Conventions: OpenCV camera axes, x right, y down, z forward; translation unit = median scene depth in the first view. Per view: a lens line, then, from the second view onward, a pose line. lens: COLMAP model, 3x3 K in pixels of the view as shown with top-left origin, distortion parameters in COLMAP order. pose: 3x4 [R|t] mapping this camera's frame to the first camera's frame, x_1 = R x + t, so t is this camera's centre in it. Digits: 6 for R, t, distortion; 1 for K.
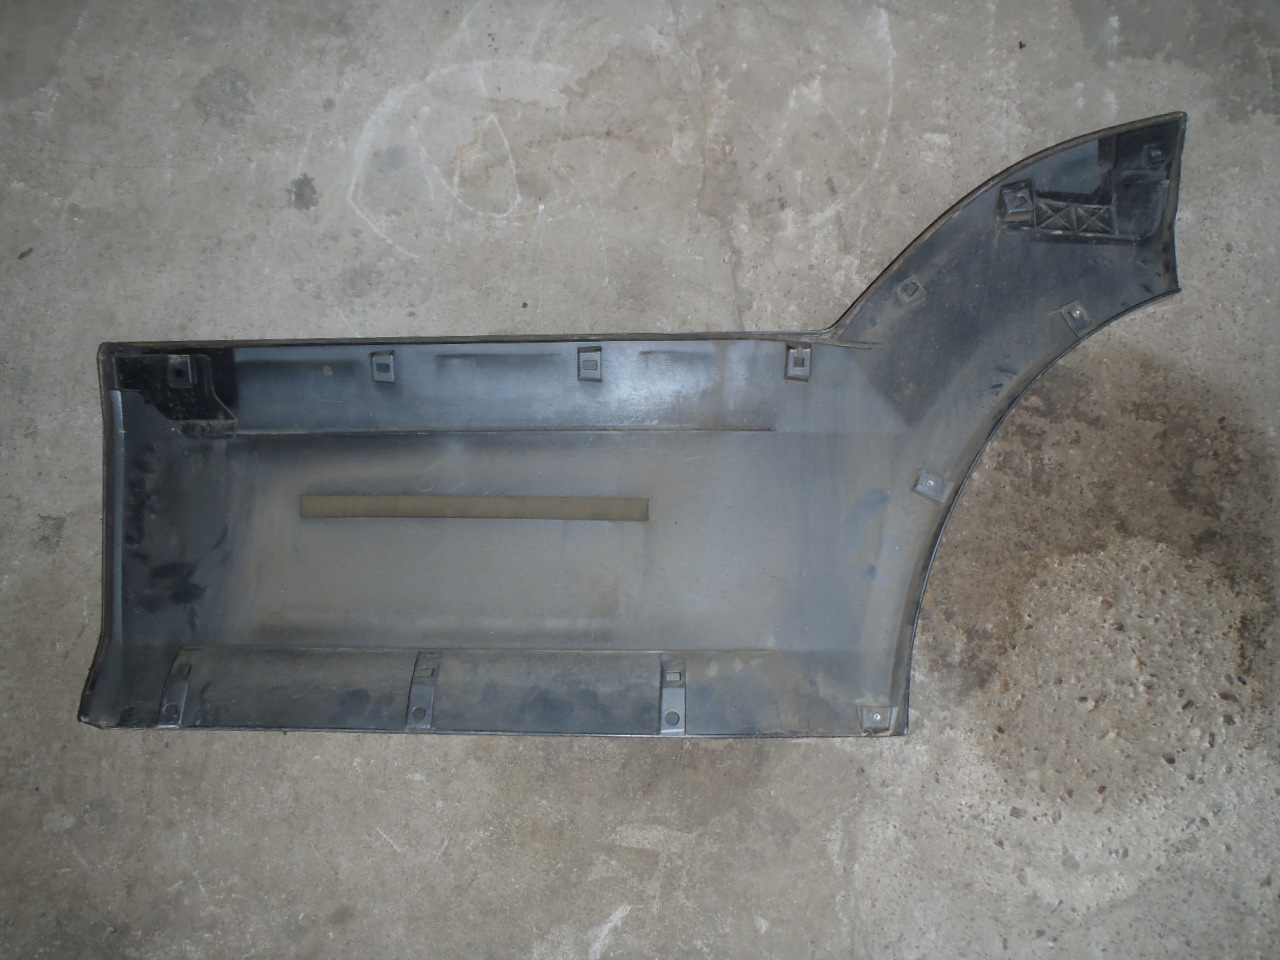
lens RADIAL K [[1037.4, 0, 648.2], [0, 1037.4, 481.1], [0, 0, 1]] dist [-0.024790, 0.014897]
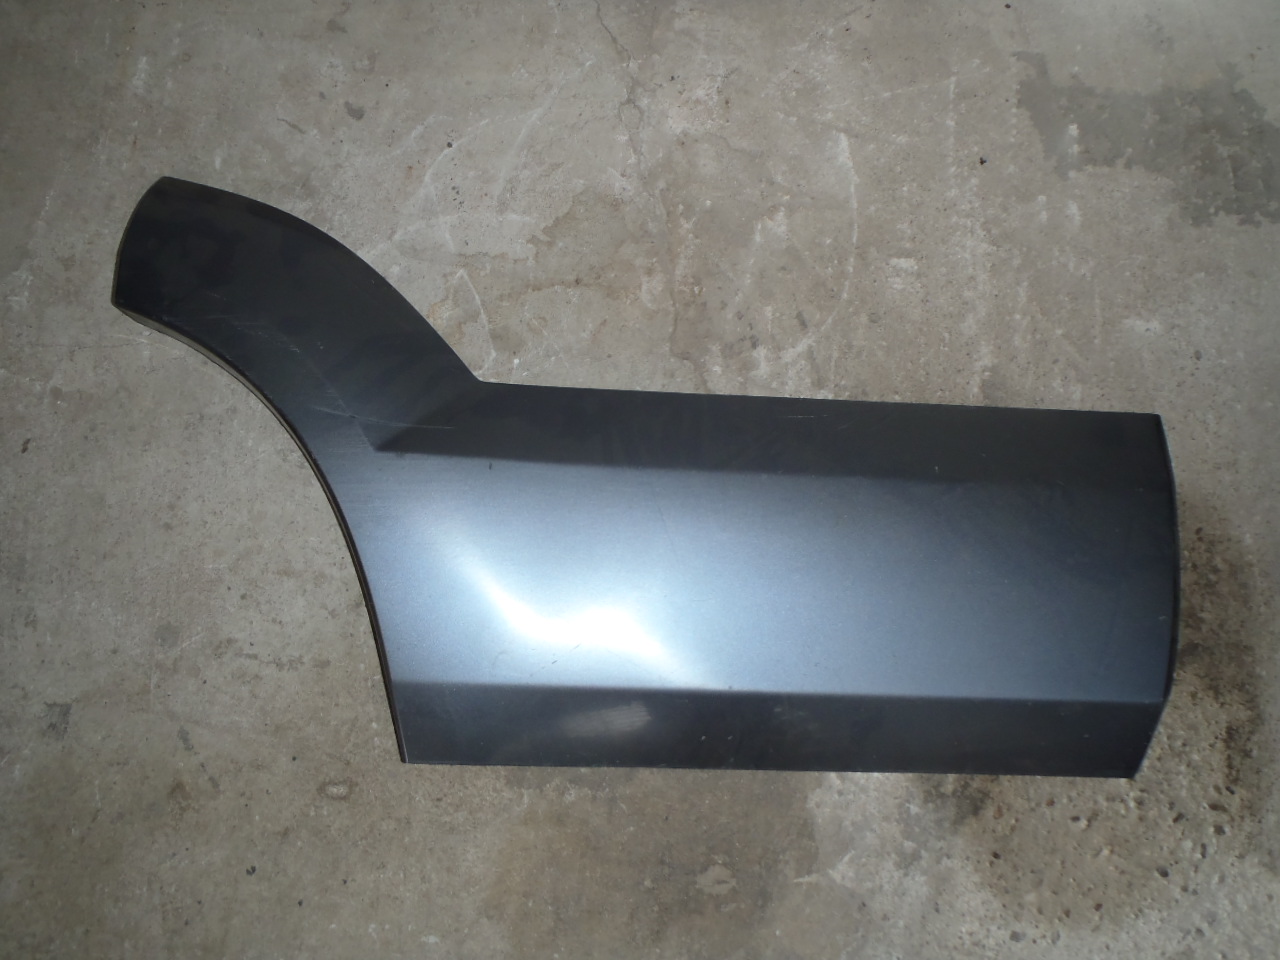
lens RADIAL K [[1037.4, 0, 648.2], [0, 1037.4, 481.1], [0, 0, 1]] dist [-0.024790, 0.014897]
pose [[0.998005, -0.063082, -0.002702, 0.020983], [0.063126, 0.997769, 0.021750, -0.162081], [0.001324, -0.021877, 0.999760, -0.014482]]
